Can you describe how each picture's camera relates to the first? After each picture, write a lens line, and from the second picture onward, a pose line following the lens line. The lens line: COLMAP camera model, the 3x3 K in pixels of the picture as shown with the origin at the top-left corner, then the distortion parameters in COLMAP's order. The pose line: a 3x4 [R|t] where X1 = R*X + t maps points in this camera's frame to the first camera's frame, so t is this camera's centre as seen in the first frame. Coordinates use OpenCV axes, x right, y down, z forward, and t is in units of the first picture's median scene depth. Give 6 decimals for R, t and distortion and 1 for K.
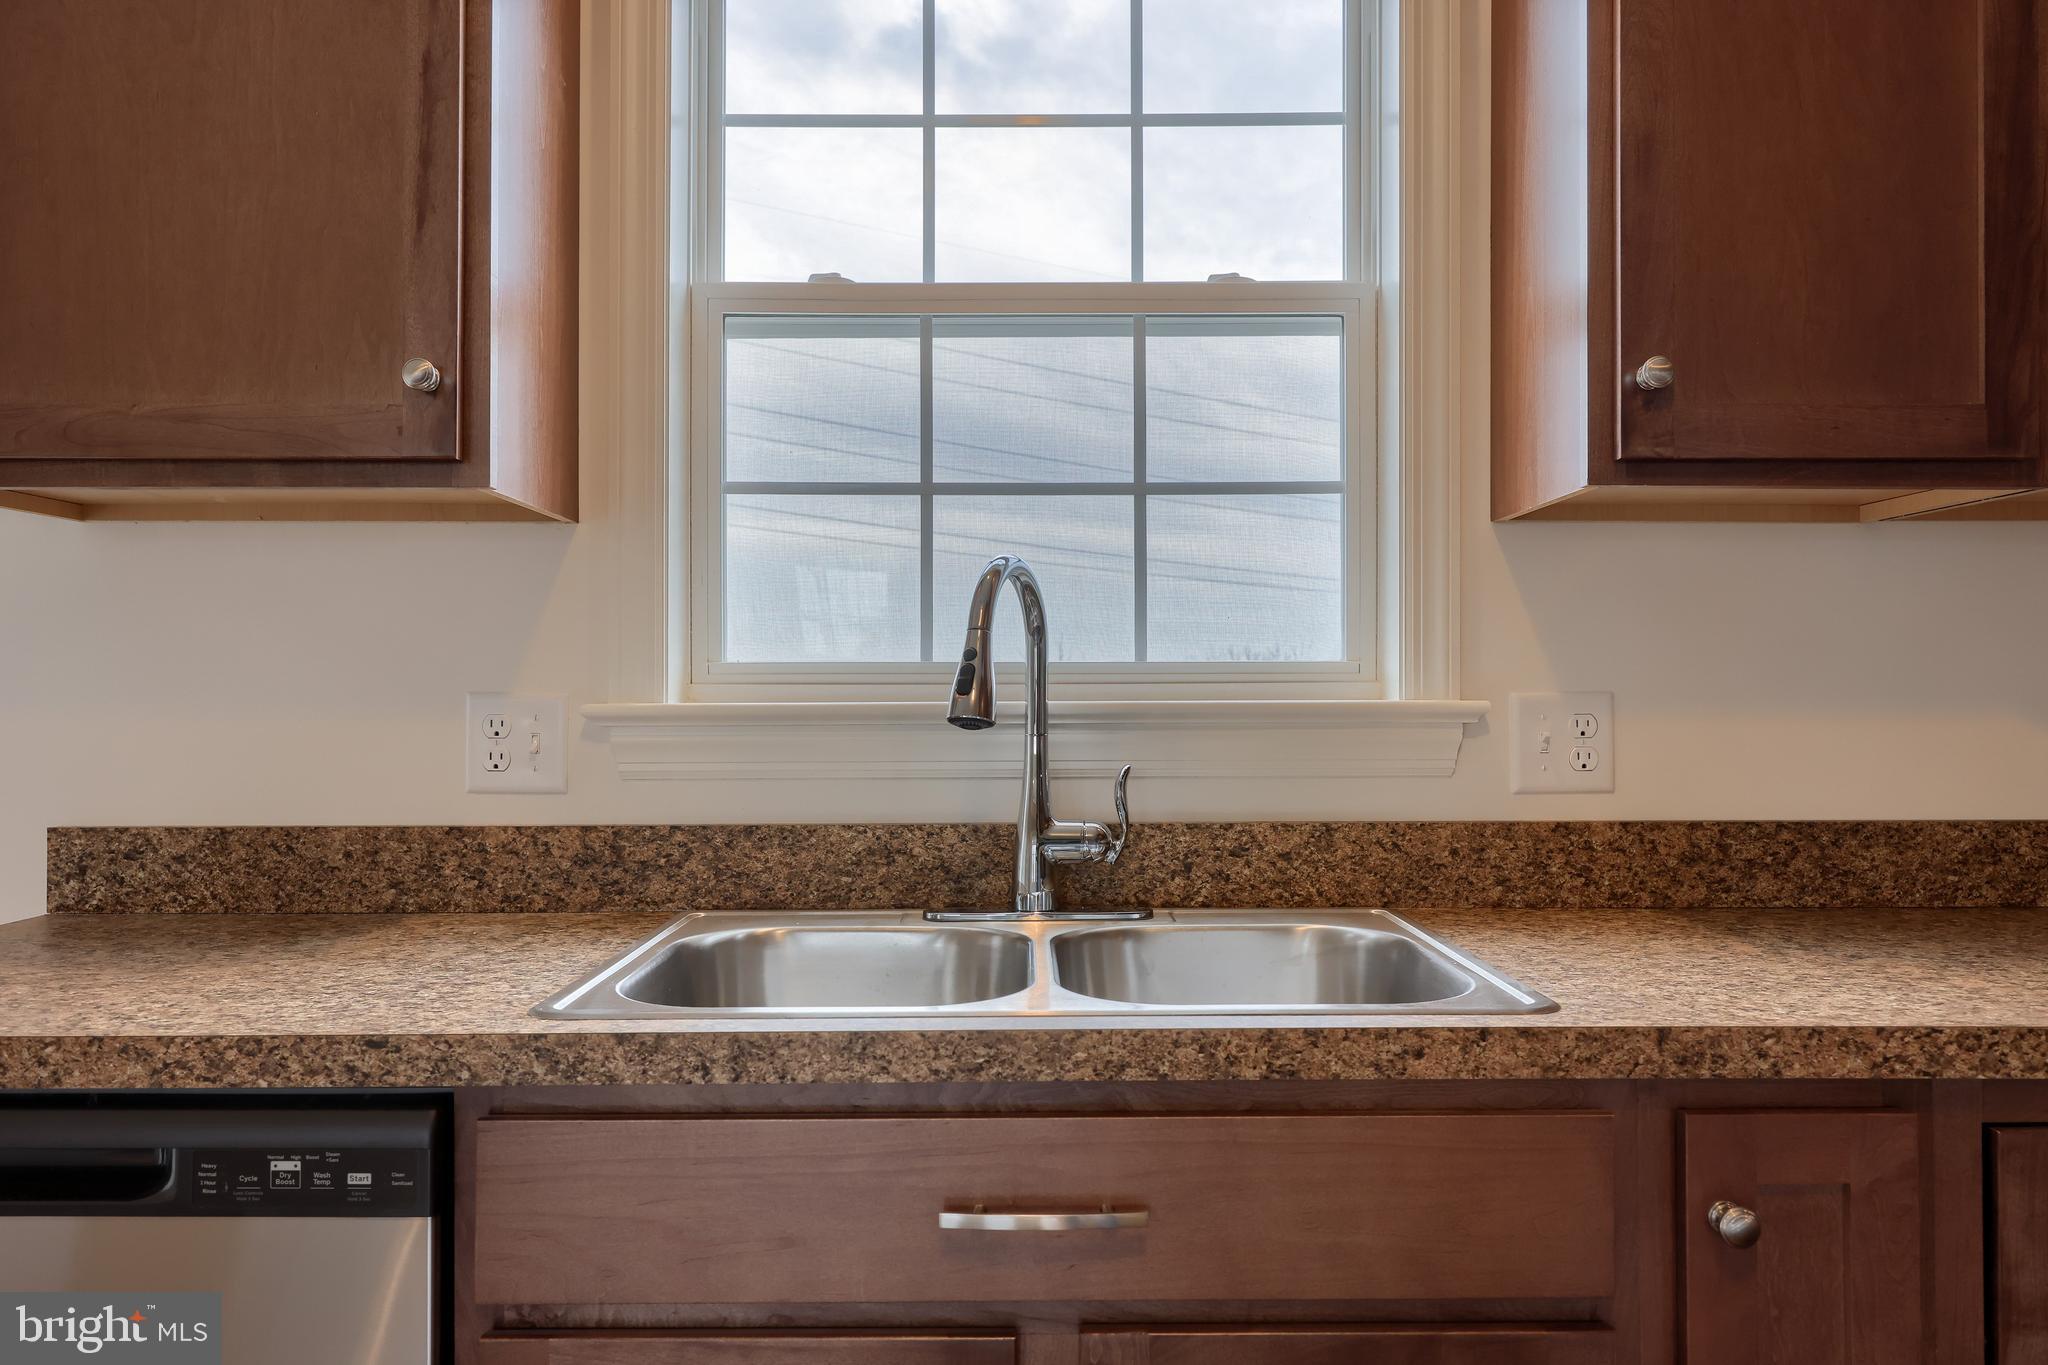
lens RADIAL K [[1425.1, 0, 1023.4], [0, 1425.1, 683.0], [0, 0, 1]] dist [0.012013, 0.001200]
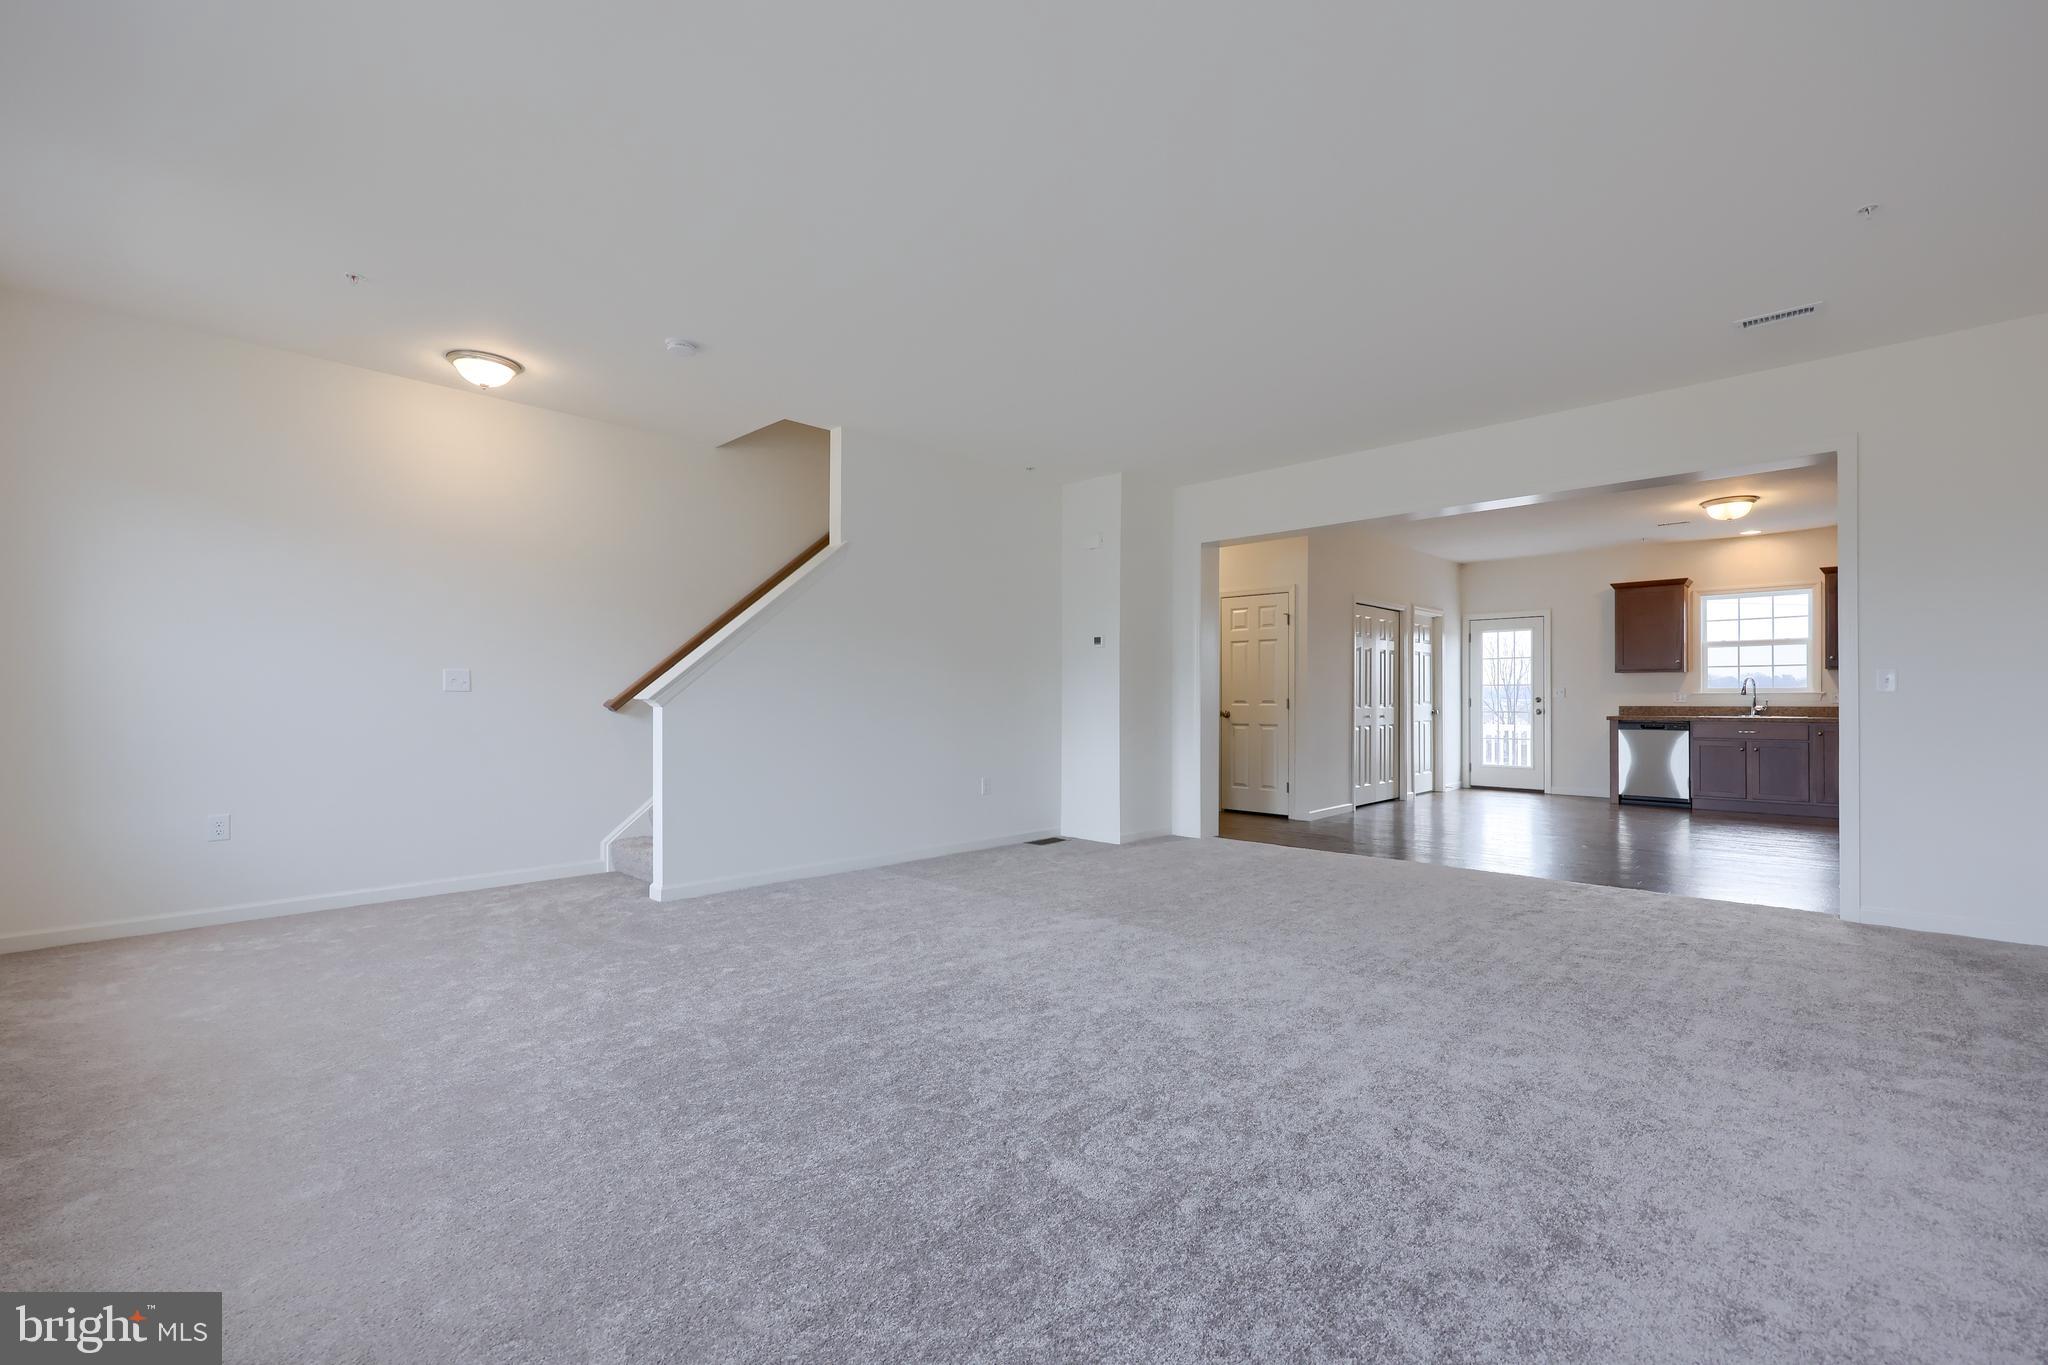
lens RADIAL K [[896.7, 0, 1048.8], [0, 896.7, 689.1], [0, 0, 1]] dist [0.006061, 0.000385]
pose [[0.735232, -0.003127, -0.677808, 0.553799], [0.003398, 0.999994, -0.000927, -0.015505], [0.677807, -0.001622, 0.735238, -5.813654]]
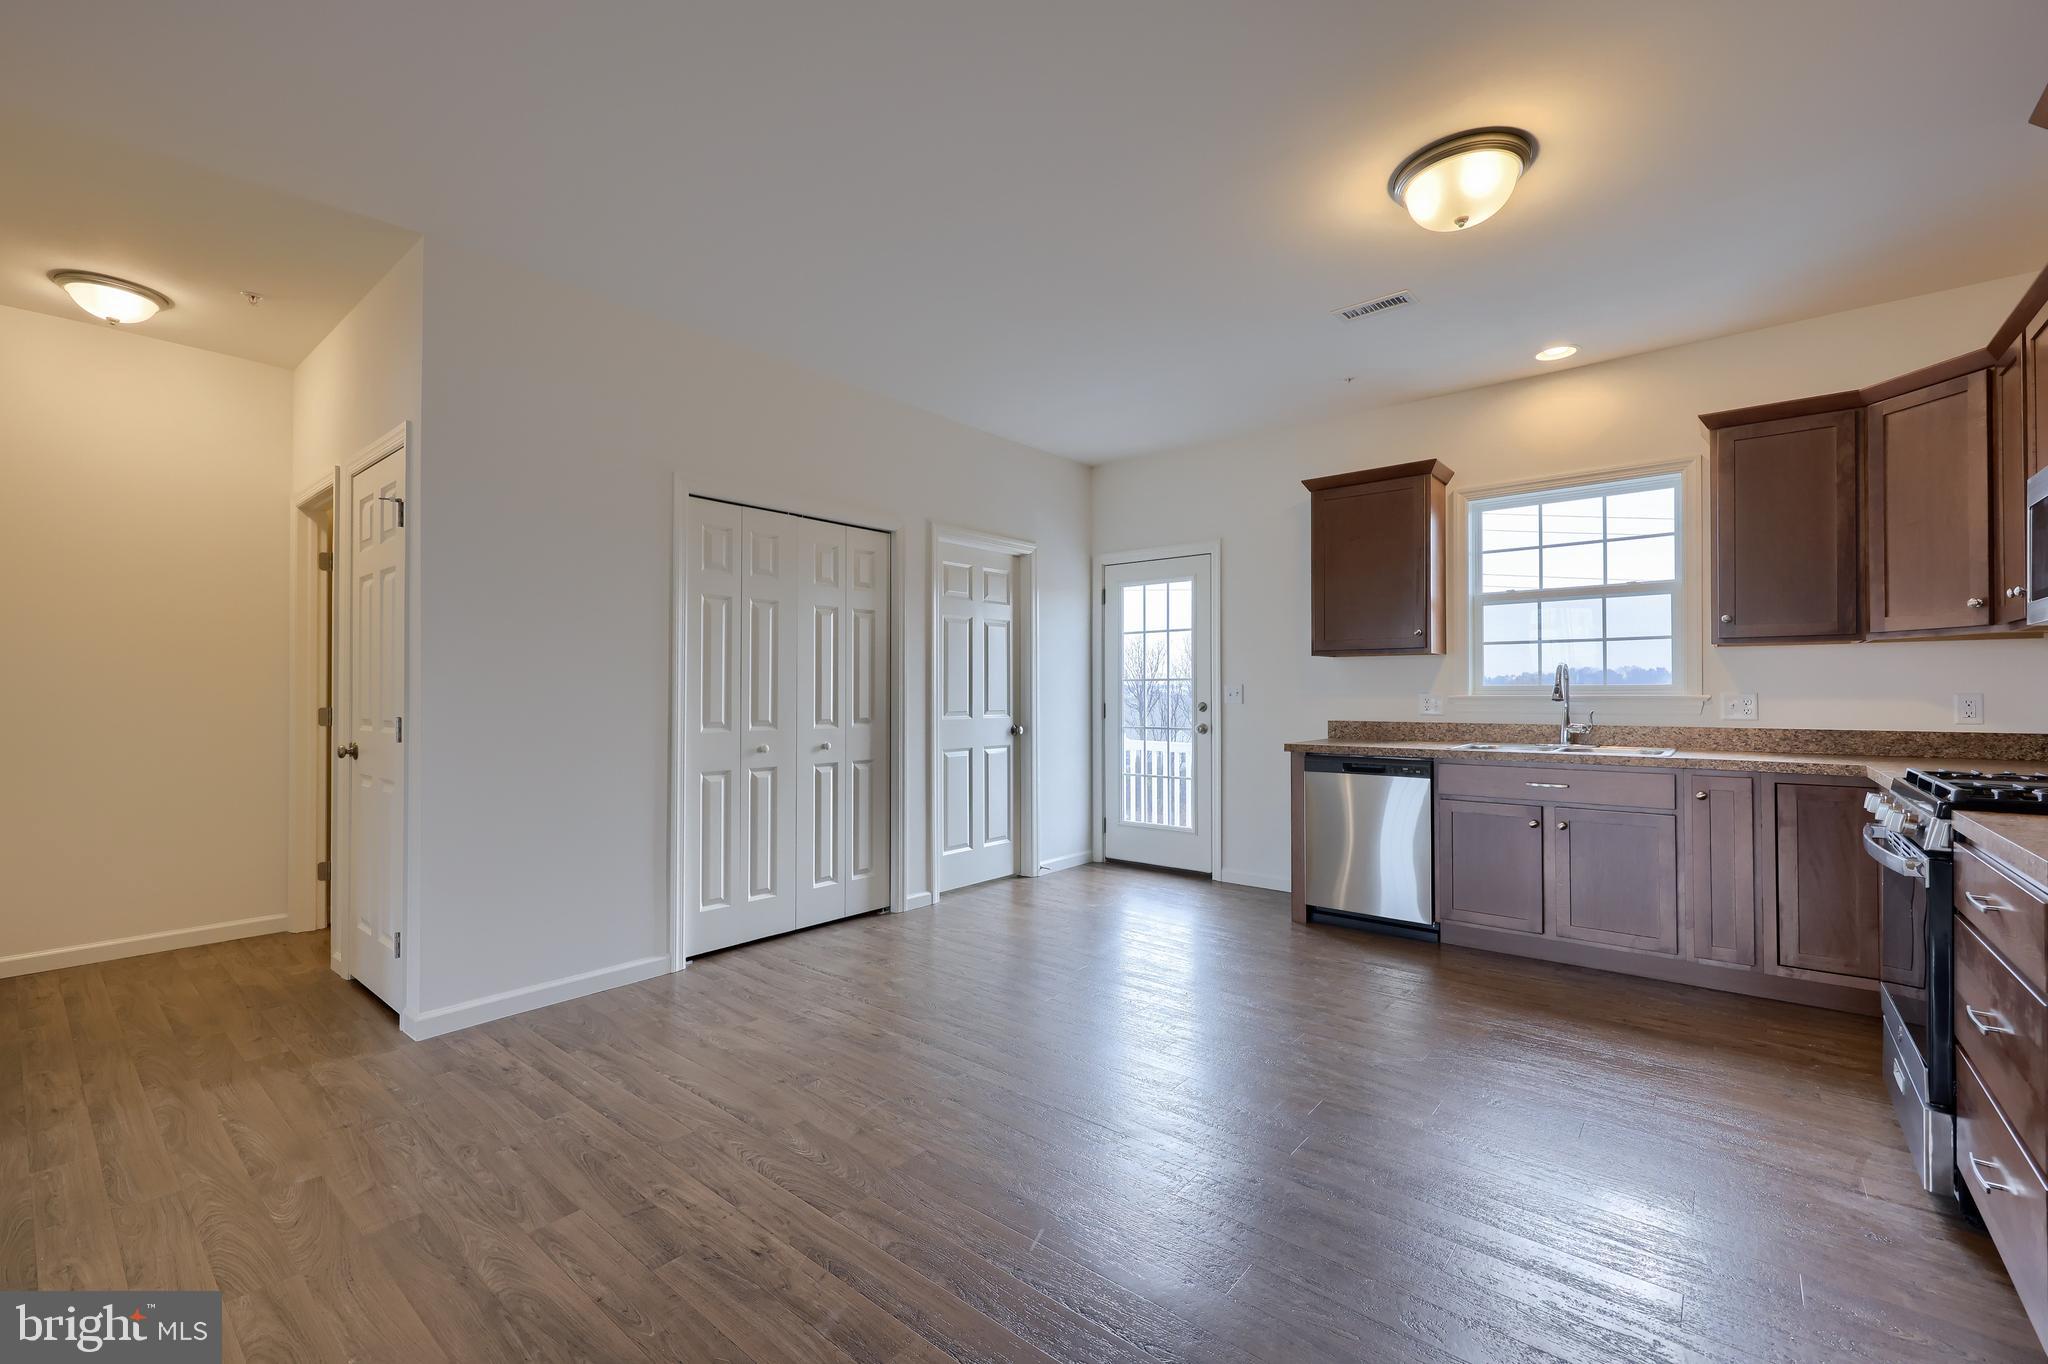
lens RADIAL K [[857.1, 0, 1015.7], [0, 857.1, 679.1], [0, 0, 1]] dist [0.000511, -0.000380]
pose [[0.761073, -0.009263, -0.648600, 0.396423], [0.006384, 0.999957, -0.006790, -0.025824], [0.648635, 0.001027, 0.761099, -1.895996]]
